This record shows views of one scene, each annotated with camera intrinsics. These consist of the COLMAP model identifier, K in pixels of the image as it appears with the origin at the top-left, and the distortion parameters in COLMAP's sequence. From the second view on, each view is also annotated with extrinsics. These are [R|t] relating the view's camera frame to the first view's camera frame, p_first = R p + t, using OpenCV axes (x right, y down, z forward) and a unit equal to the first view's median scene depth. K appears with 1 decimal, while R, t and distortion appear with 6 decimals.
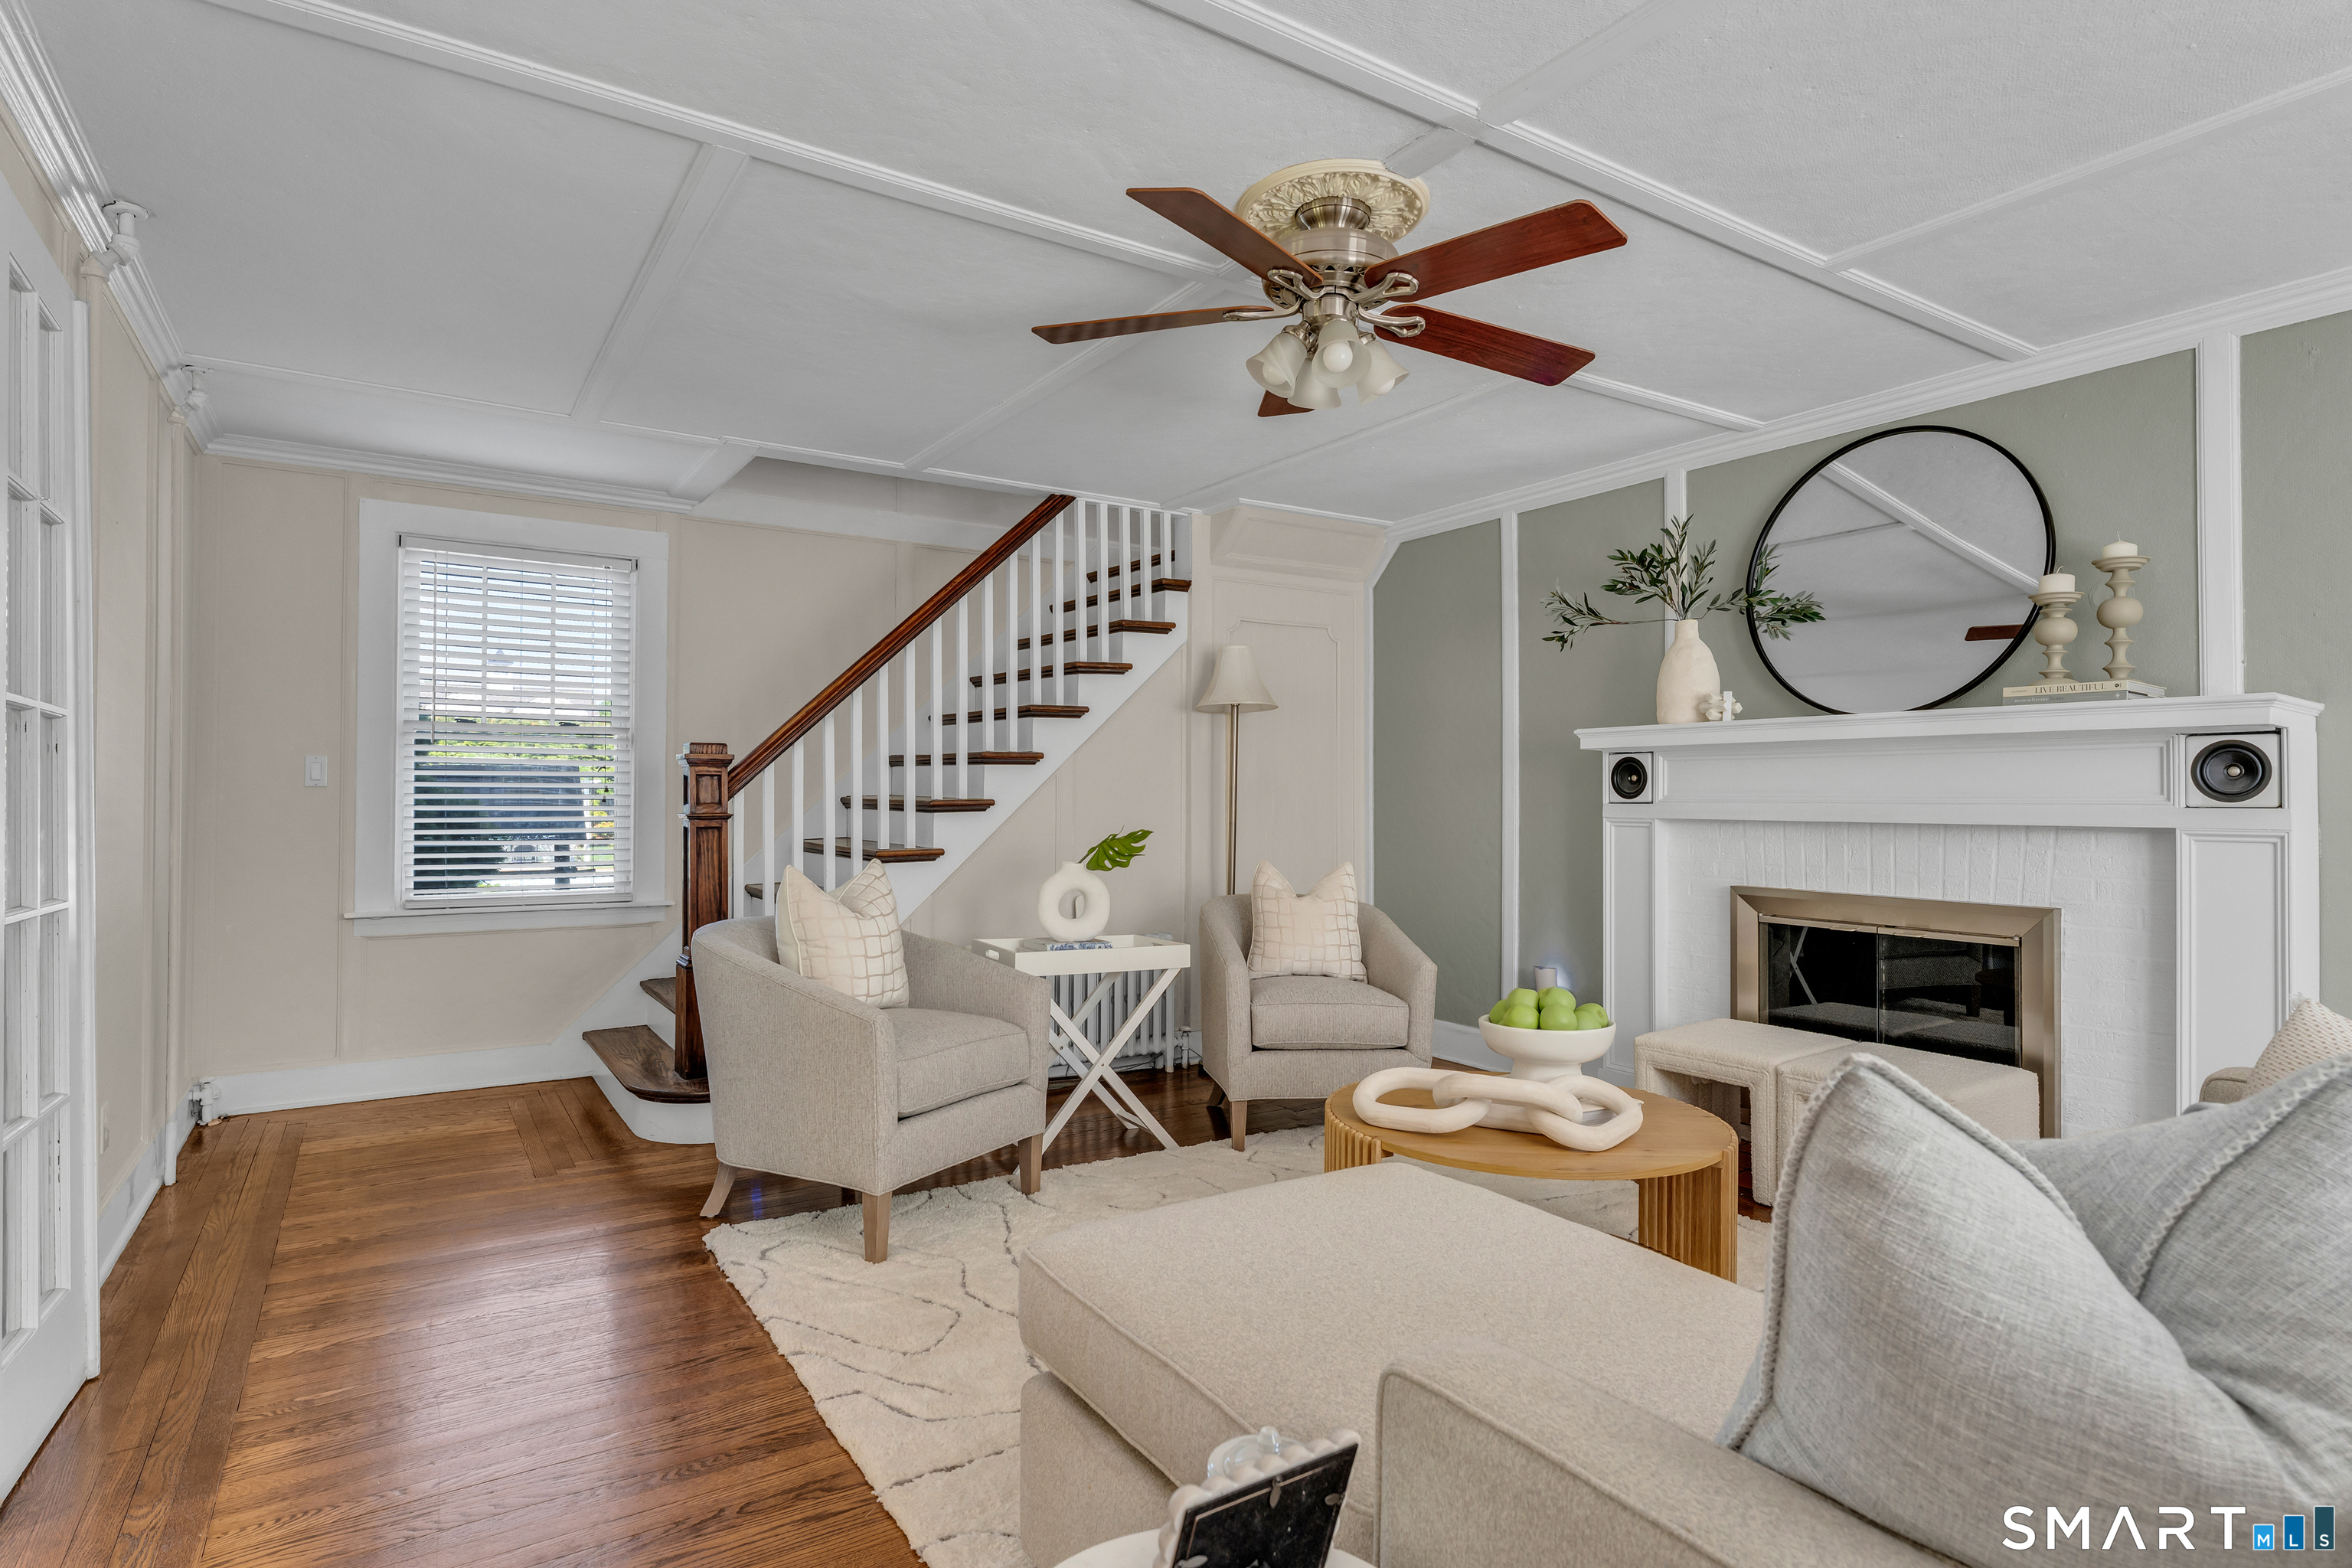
lens RADIAL K [[1211.0, 0, 1174.3], [0, 1211.0, 780.9], [0, 0, 1]] dist [-0.000824, -0.002067]
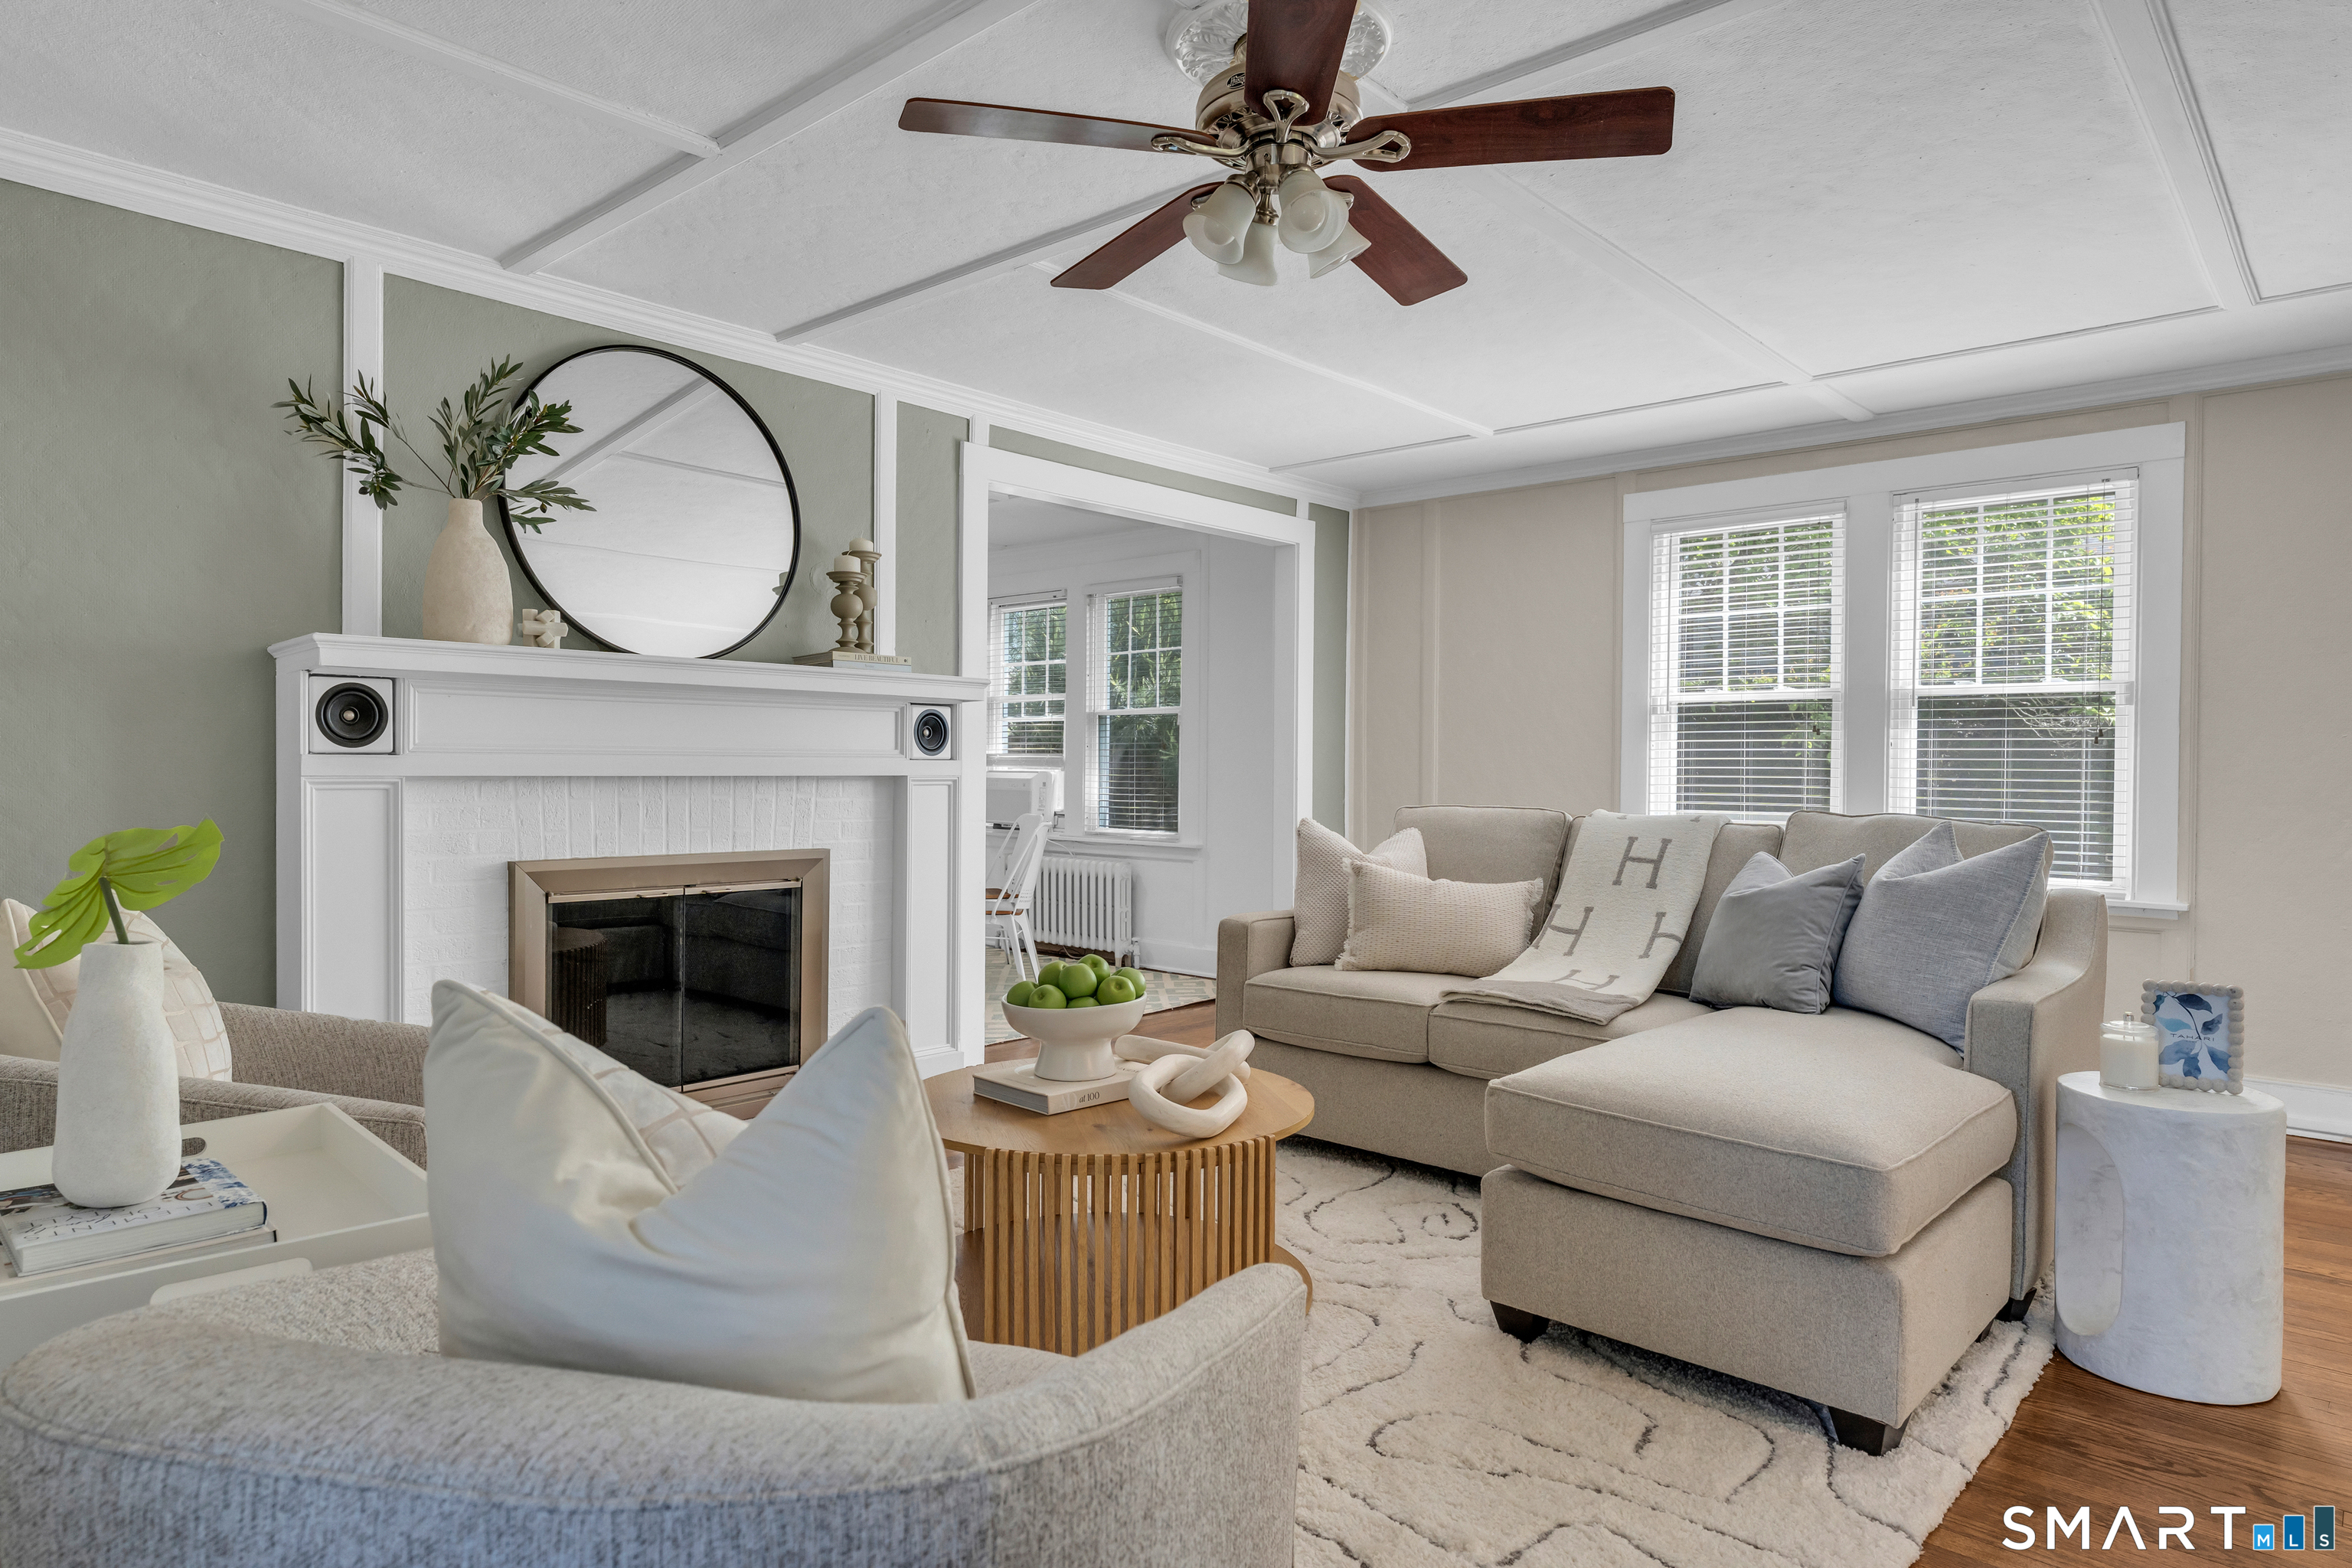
lens RADIAL K [[1384.7, 0, 1176.5], [0, 1384.7, 778.3], [0, 0, 1]] dist [0.000044, -0.000534]
pose [[-0.266307, -0.022877, 0.963617, -0.484709], [-0.026774, 0.999508, 0.016330, 0.007337], [-0.963516, -0.021452, -0.266788, 0.805865]]
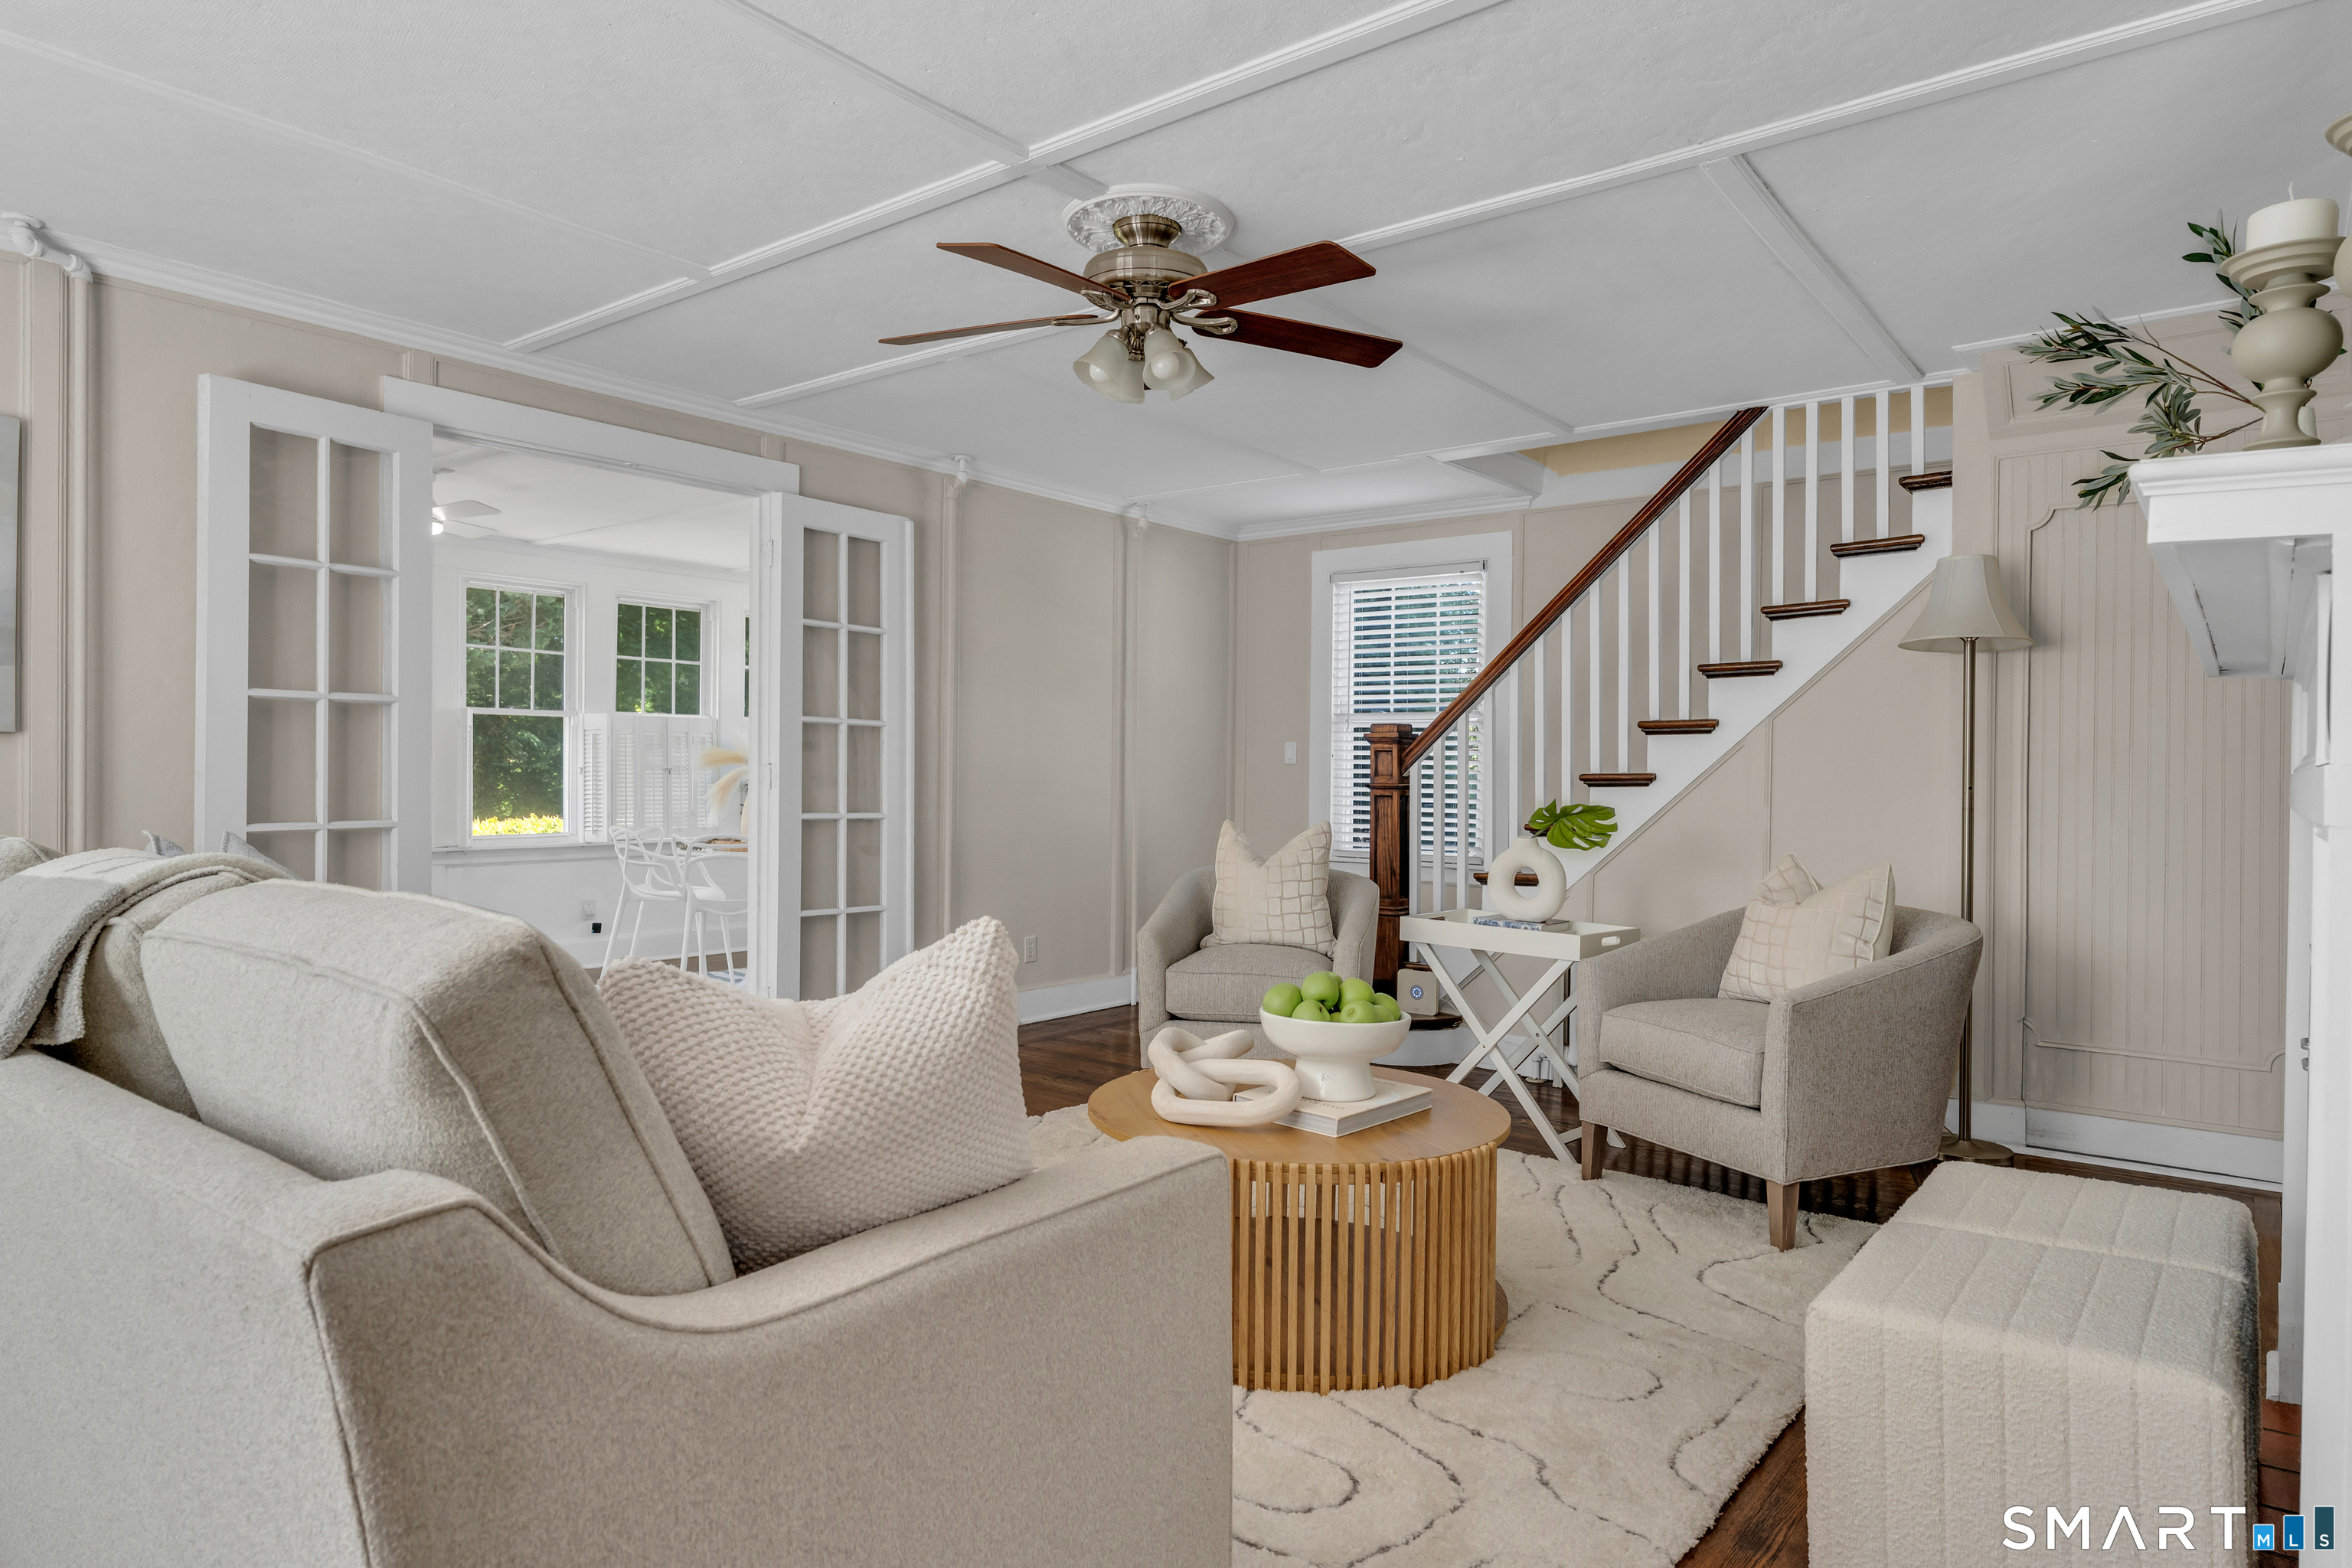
lens RADIAL K [[1384.7, 0, 1176.5], [0, 1384.7, 778.3], [0, 0, 1]] dist [0.000044, -0.000534]
pose [[0.322432, 0.002125, -0.946590, 0.813306], [0.003019, 0.999990, 0.003273, 0.016666], [0.946588, -0.003913, 0.322422, 0.378771]]
